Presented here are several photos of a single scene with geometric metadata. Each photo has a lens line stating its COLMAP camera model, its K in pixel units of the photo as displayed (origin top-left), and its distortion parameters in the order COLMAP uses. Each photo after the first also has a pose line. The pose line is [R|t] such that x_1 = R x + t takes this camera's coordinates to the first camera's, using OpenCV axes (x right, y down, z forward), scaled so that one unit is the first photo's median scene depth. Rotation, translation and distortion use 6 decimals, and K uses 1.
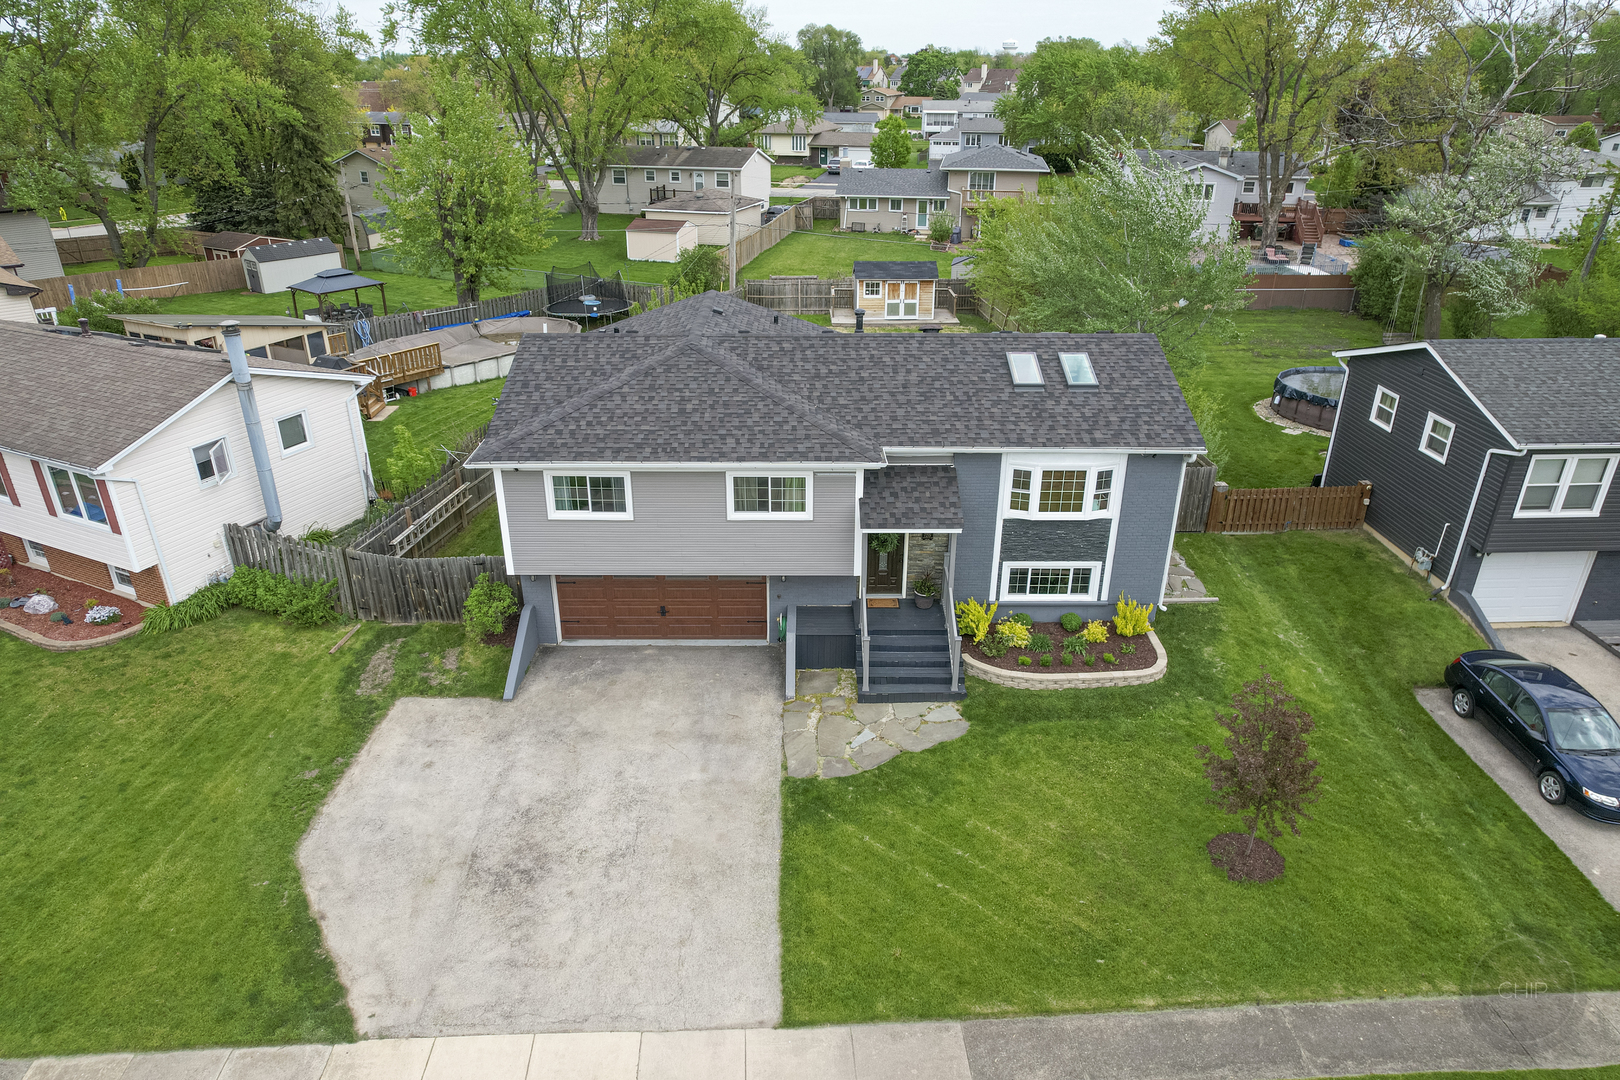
lens RADIAL K [[1039.6, 0, 810.0], [0, 1039.6, 540.0], [0, 0, 1]] dist [-0.067779, 0.052397]
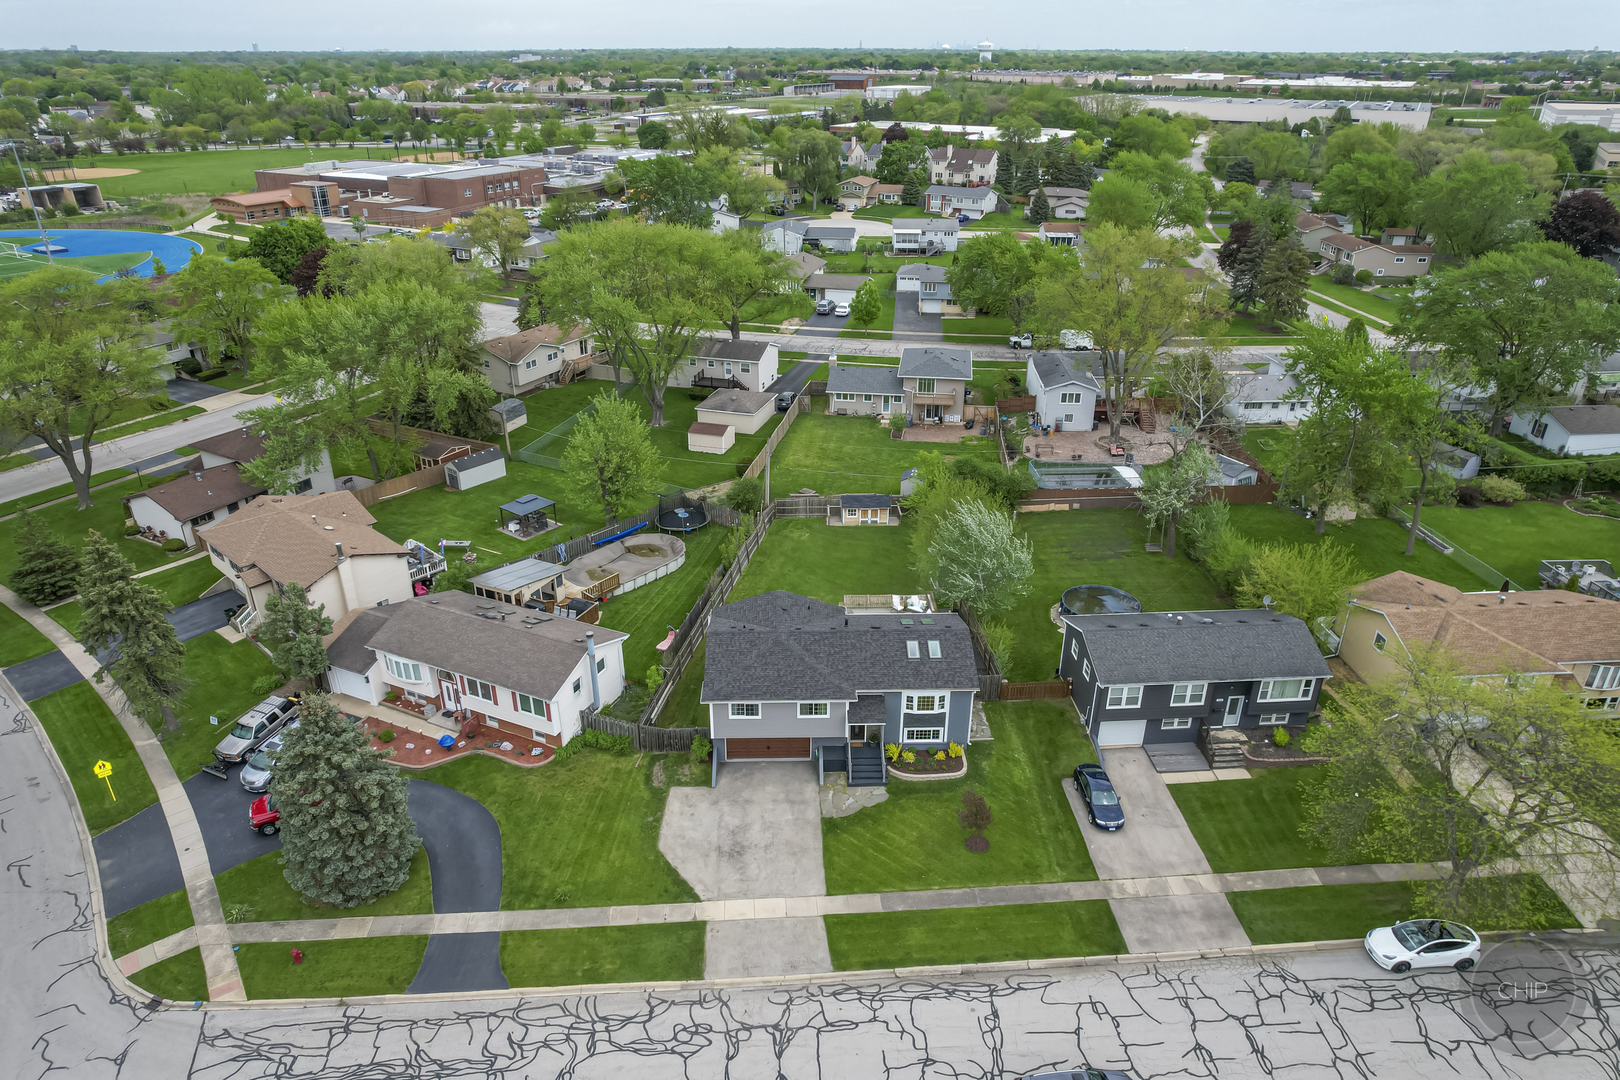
lens RADIAL K [[1039.6, 0, 810.0], [0, 1039.6, 540.0], [0, 0, 1]] dist [-0.067779, 0.052397]
pose [[0.999814, -0.008991, 0.017076, -0.086433], [0.008784, 0.999888, 0.012130, -0.493100], [-0.017183, -0.011978, 0.999781, -1.590654]]
